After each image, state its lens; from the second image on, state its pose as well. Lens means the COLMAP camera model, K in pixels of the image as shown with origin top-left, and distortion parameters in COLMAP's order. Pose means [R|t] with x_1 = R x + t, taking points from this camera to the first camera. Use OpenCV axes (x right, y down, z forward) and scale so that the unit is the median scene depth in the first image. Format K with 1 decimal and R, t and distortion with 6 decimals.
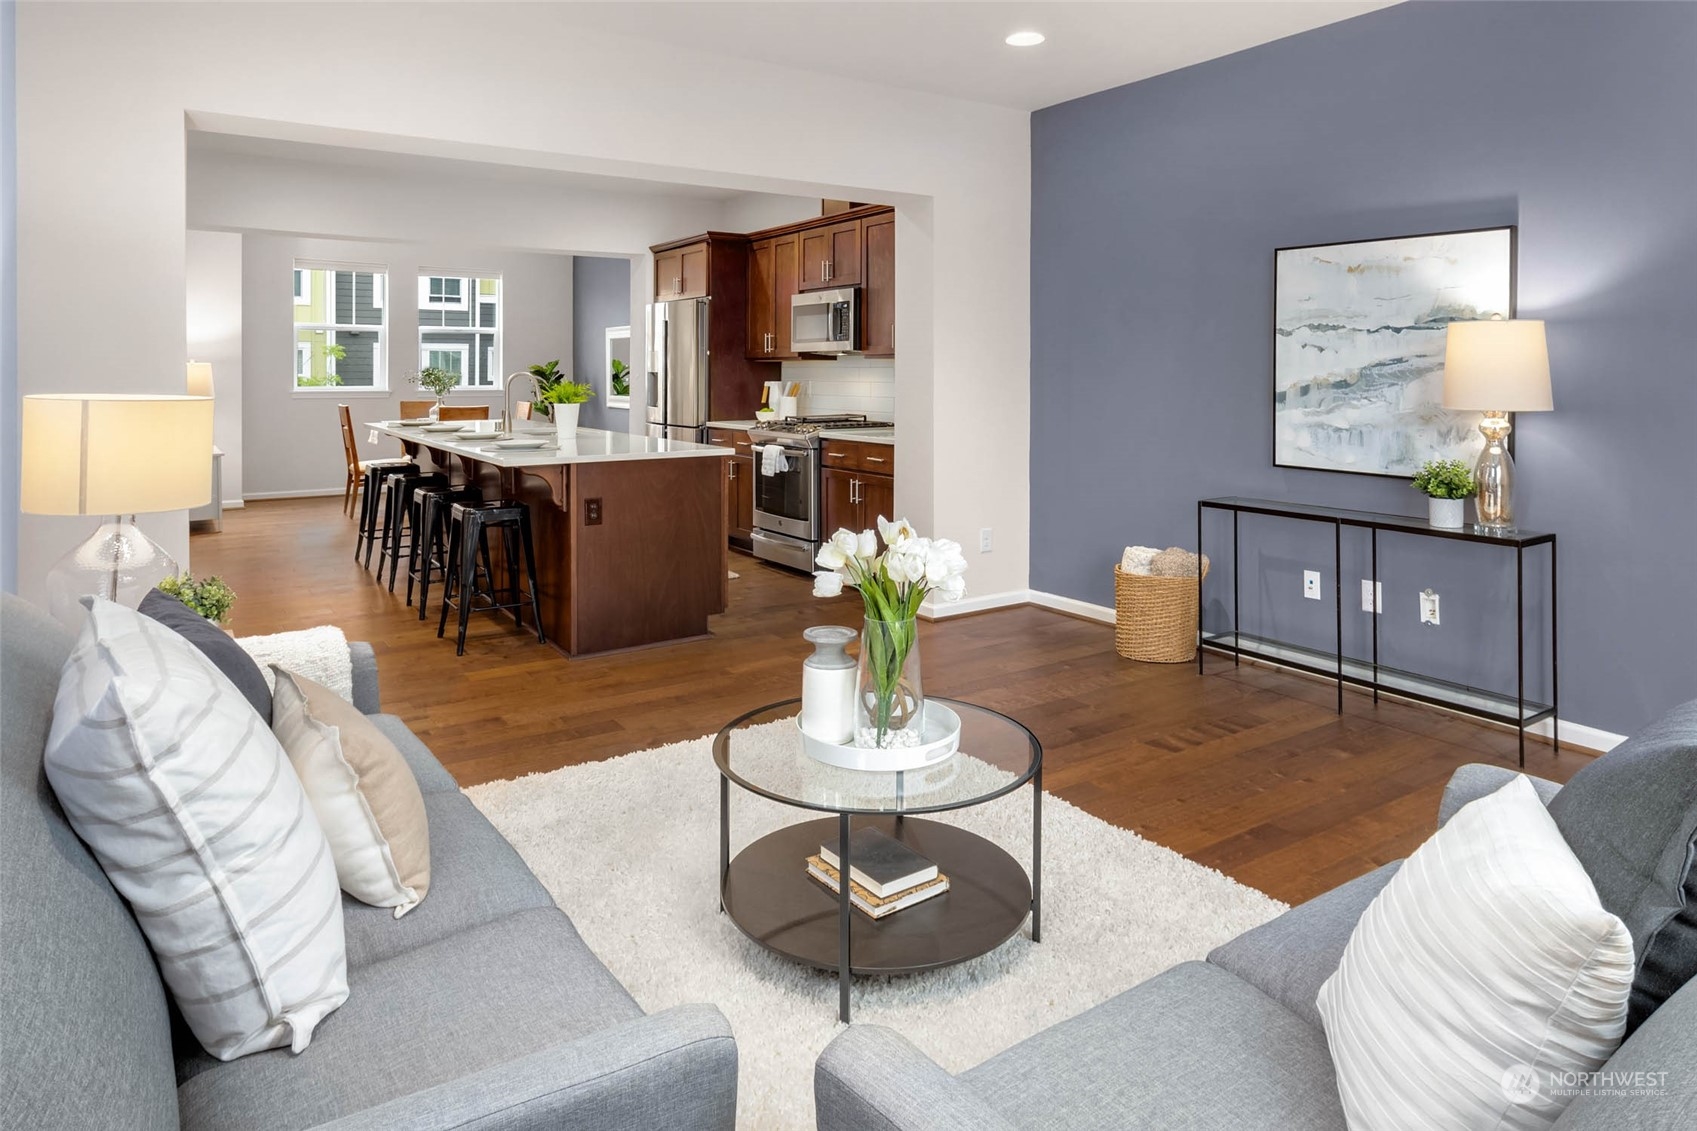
lens RADIAL K [[1036.0, 0, 850.7], [0, 1036.0, 369.7], [0, 0, 1]] dist [0.005853, 0.000849]
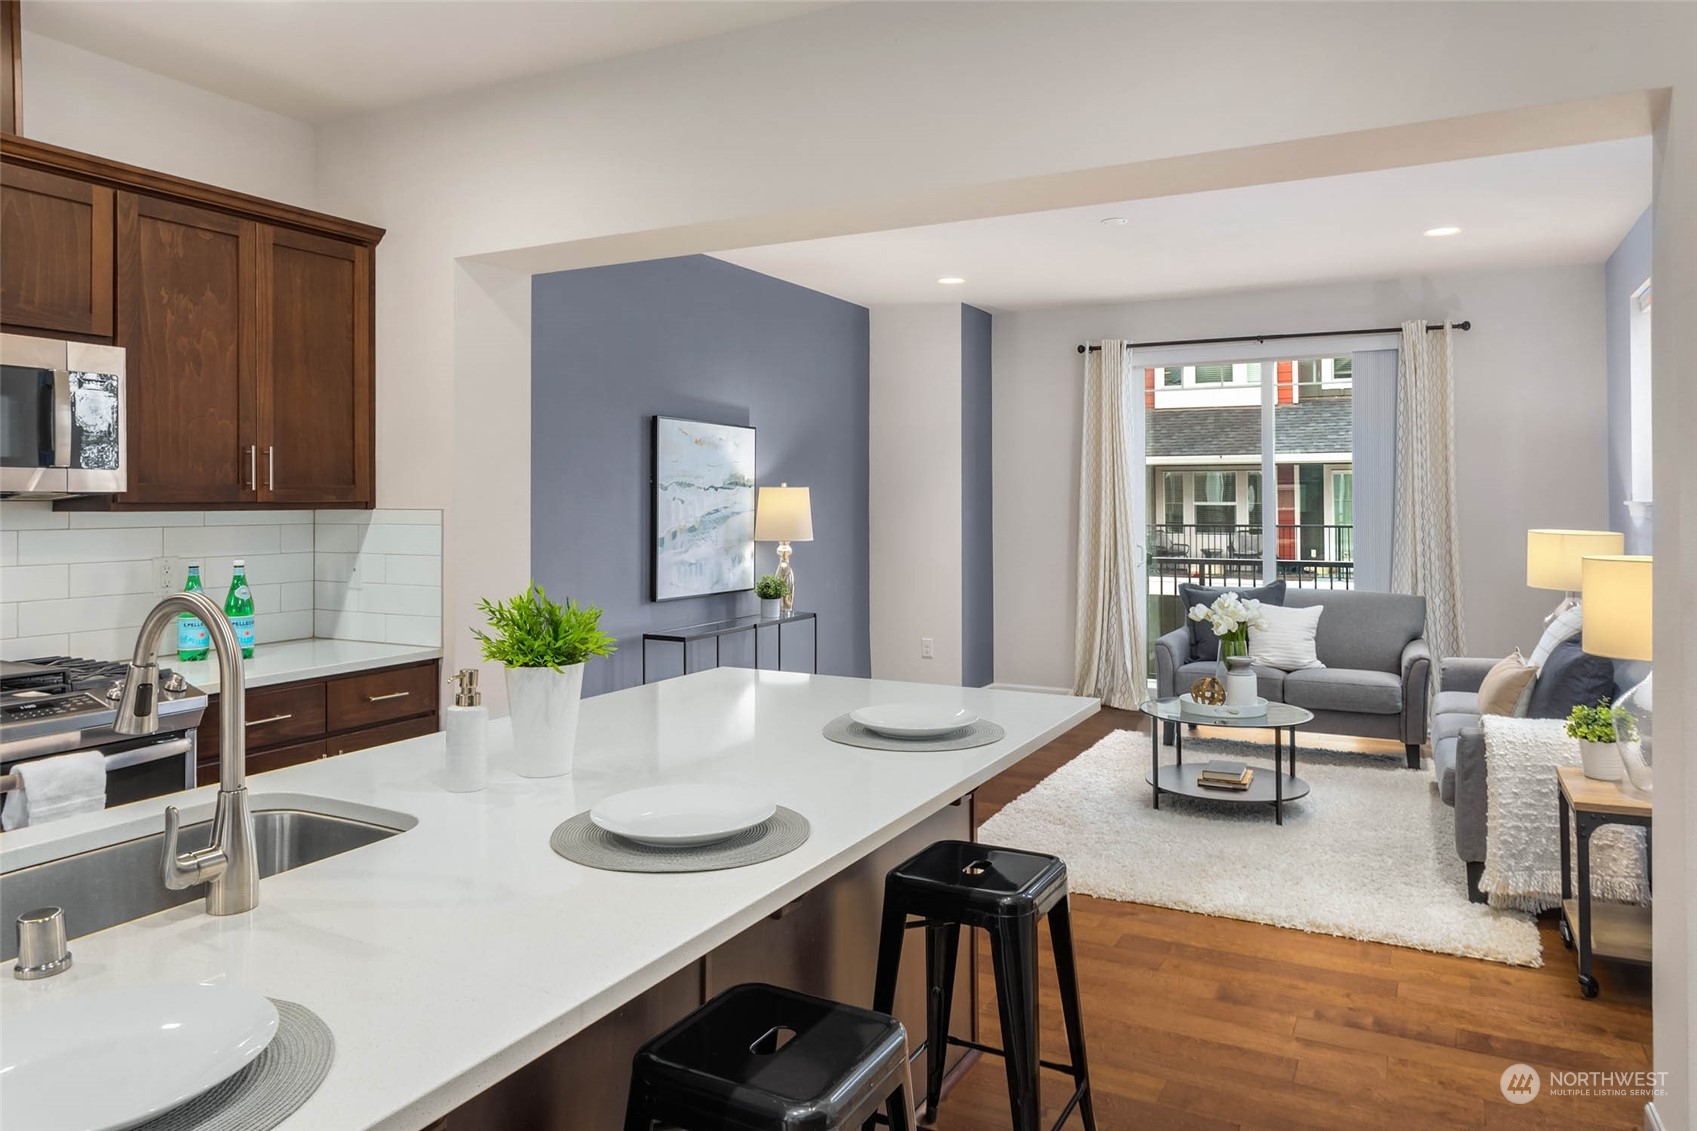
lens RADIAL K [[1125.5, 0, 847.2], [0, 1125.5, 488.4], [0, 0, 1]] dist [-0.002341, -0.000142]
pose [[-0.466478, 0.006080, 0.884512, -0.779661], [-0.001048, 0.999972, -0.007427, -0.024100], [-0.884532, -0.004391, -0.466458, 1.344606]]
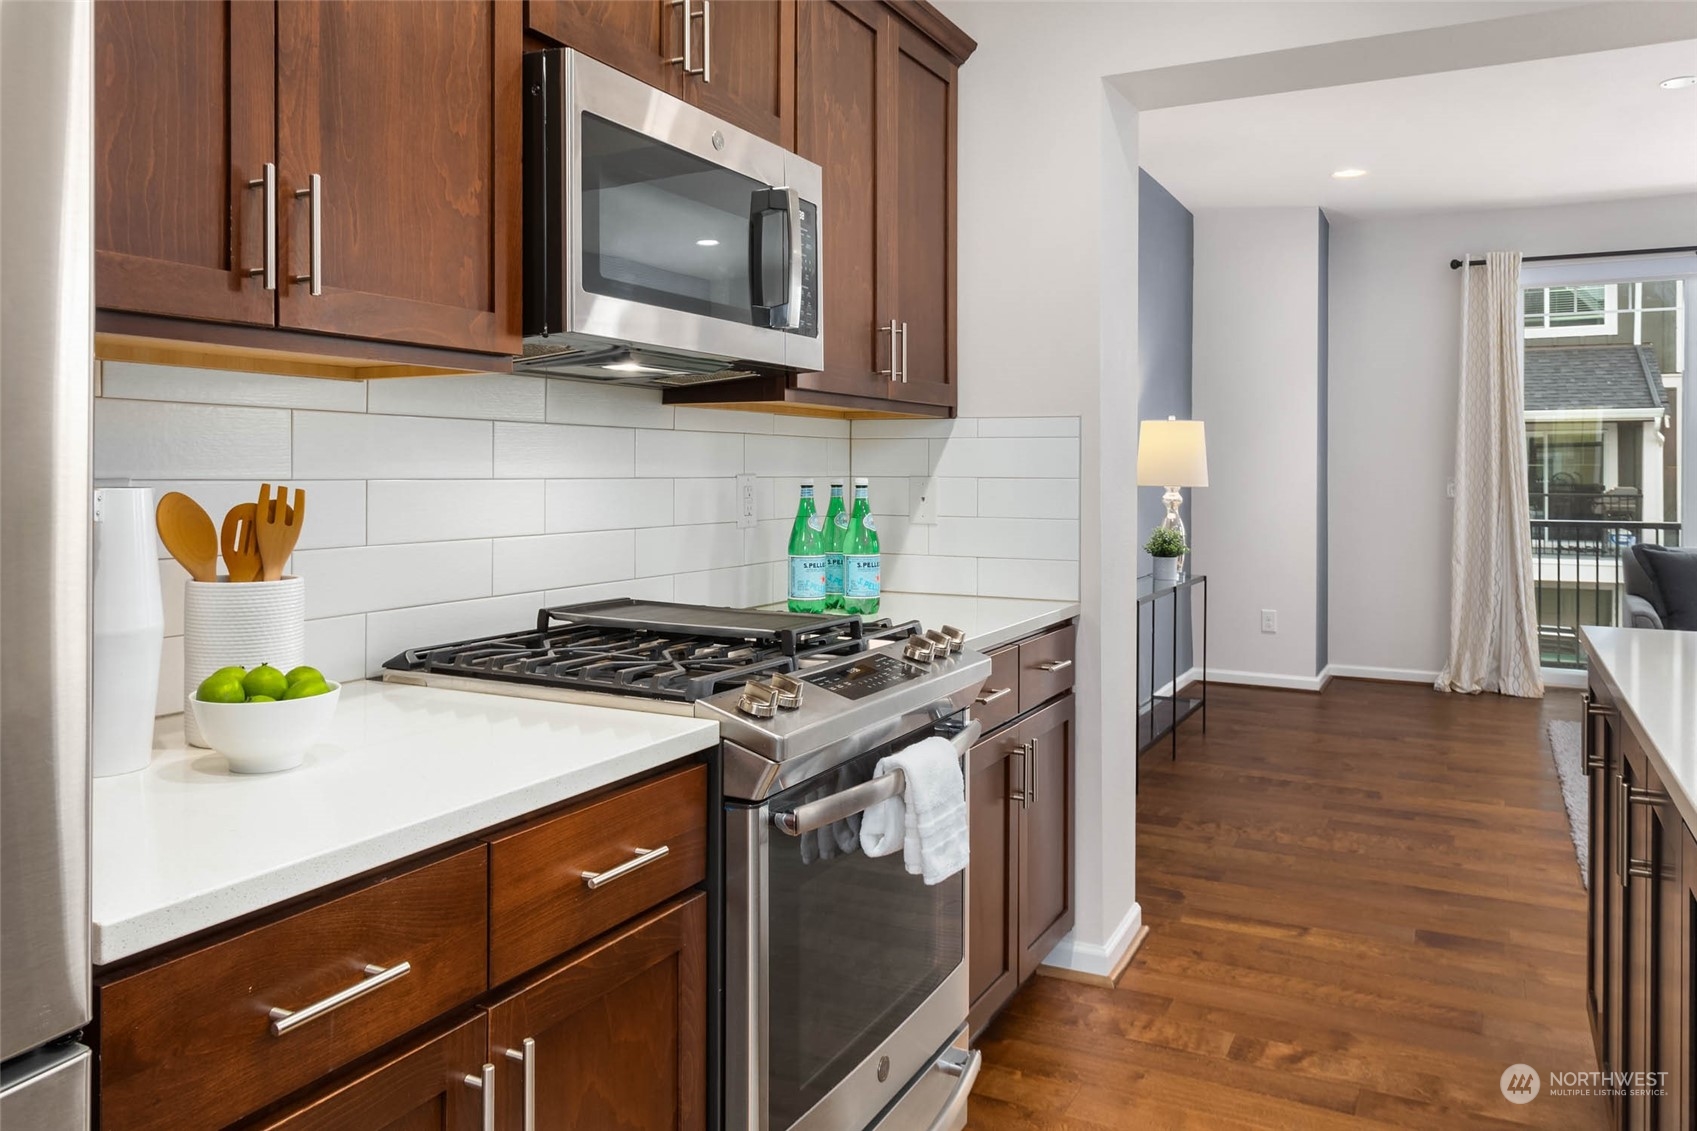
lens RADIAL K [[1237.6, 0, 846.6], [0, 1237.6, 465.2], [0, 0, 1]] dist [0.004791, 0.003296]
pose [[-0.477840, -0.002998, 0.878442, -0.454745], [-0.008508, 0.999963, -0.001215, 0.012865], [-0.878406, -0.008054, -0.477848, 1.645942]]
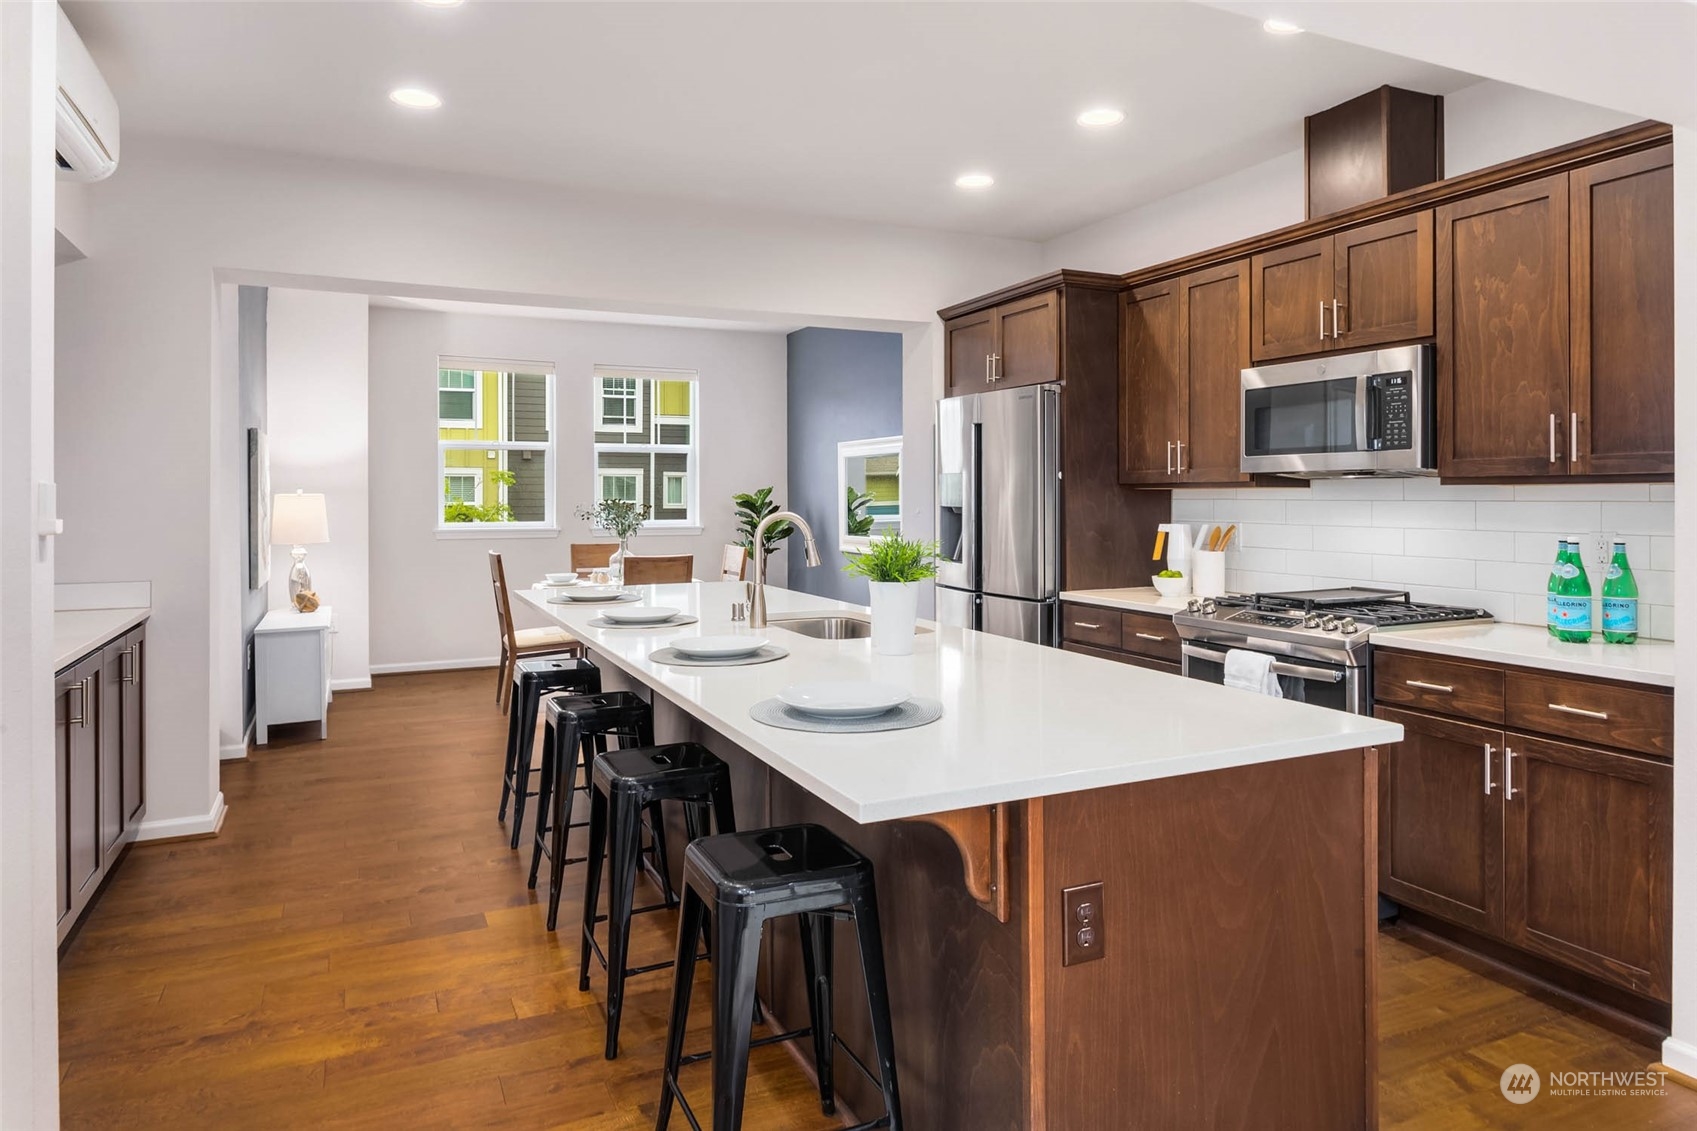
lens RADIAL K [[1057.8, 0, 851.1], [0, 1057.8, 497.0], [0, 0, 1]] dist [-0.004376, -0.000764]
pose [[0.987163, -0.003399, -0.159682, -0.269558], [0.003878, 0.999989, 0.002688, -0.009957], [0.159671, -0.003273, 0.987165, 0.635907]]
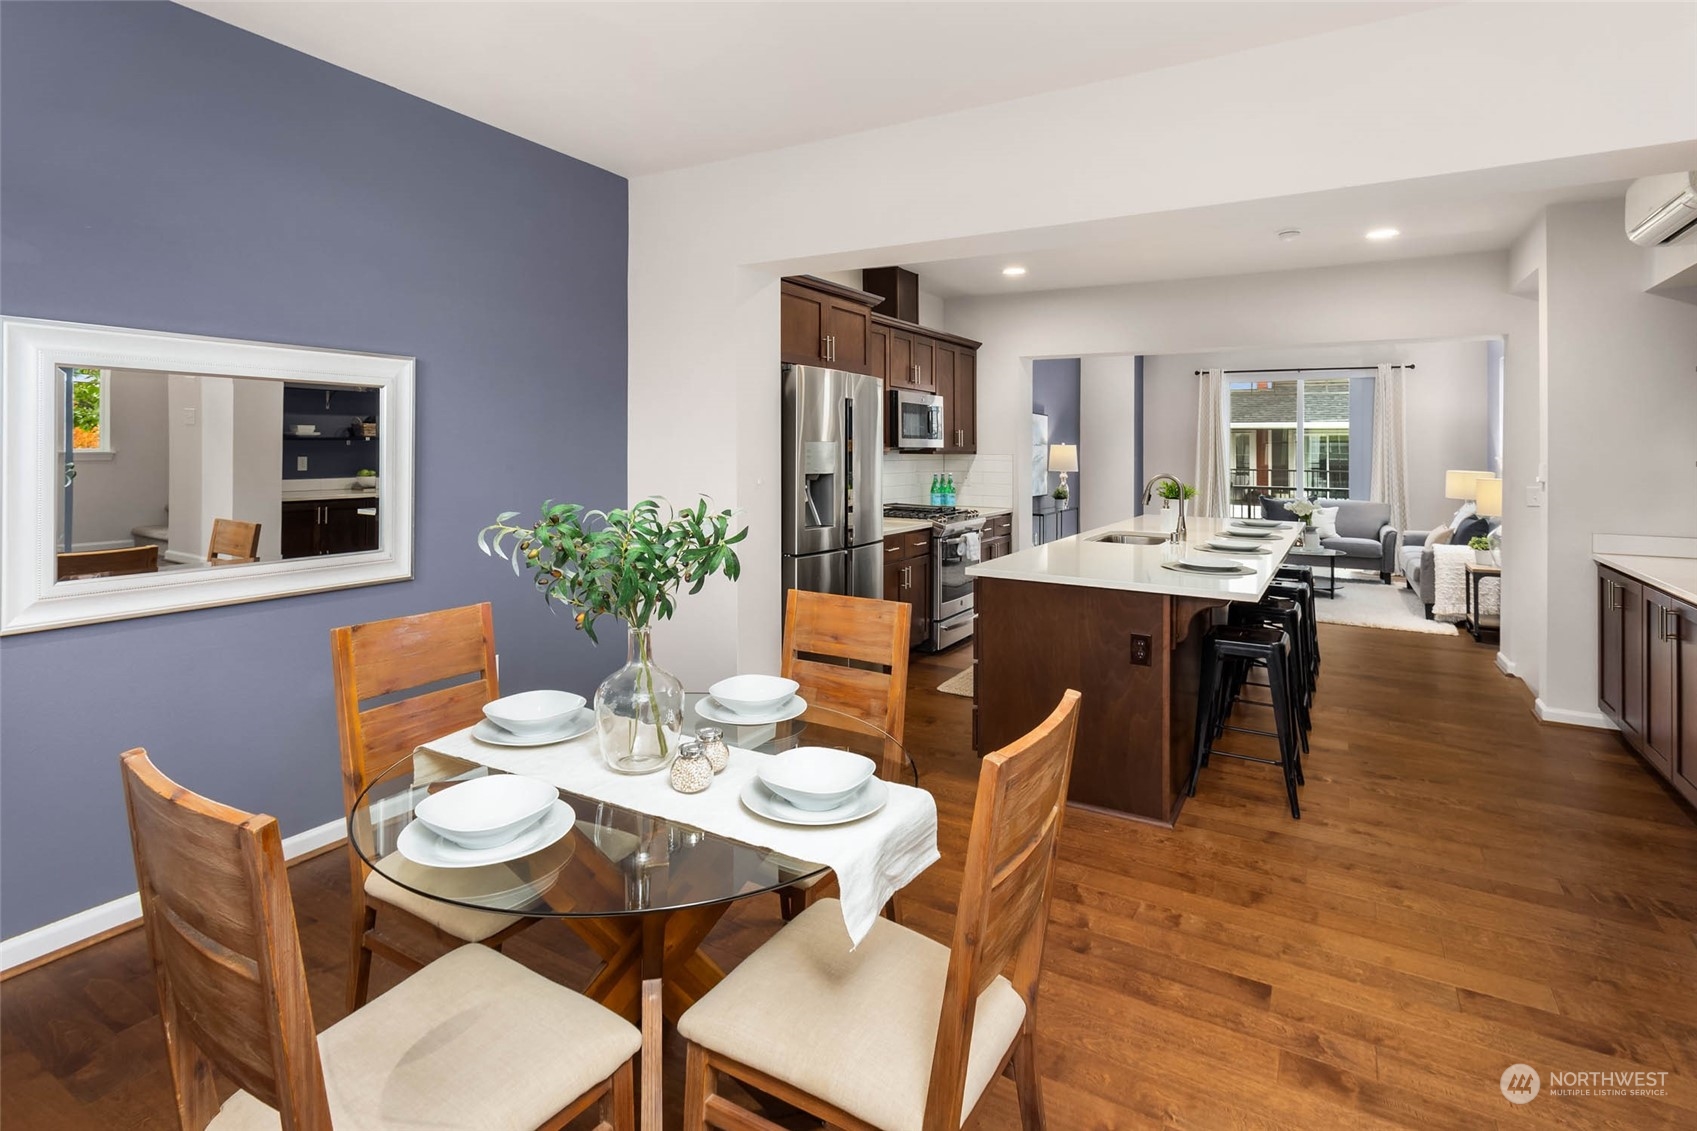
lens RADIAL K [[856.9, 0, 846.5], [0, 856.9, 439.2], [0, 0, 1]] dist [0.014605, -0.000160]
pose [[-0.427650, -0.000221, 0.903944, -1.218031], [-0.013362, 0.999892, -0.006076, -0.029410], [-0.903846, -0.014677, -0.427607, 2.165116]]
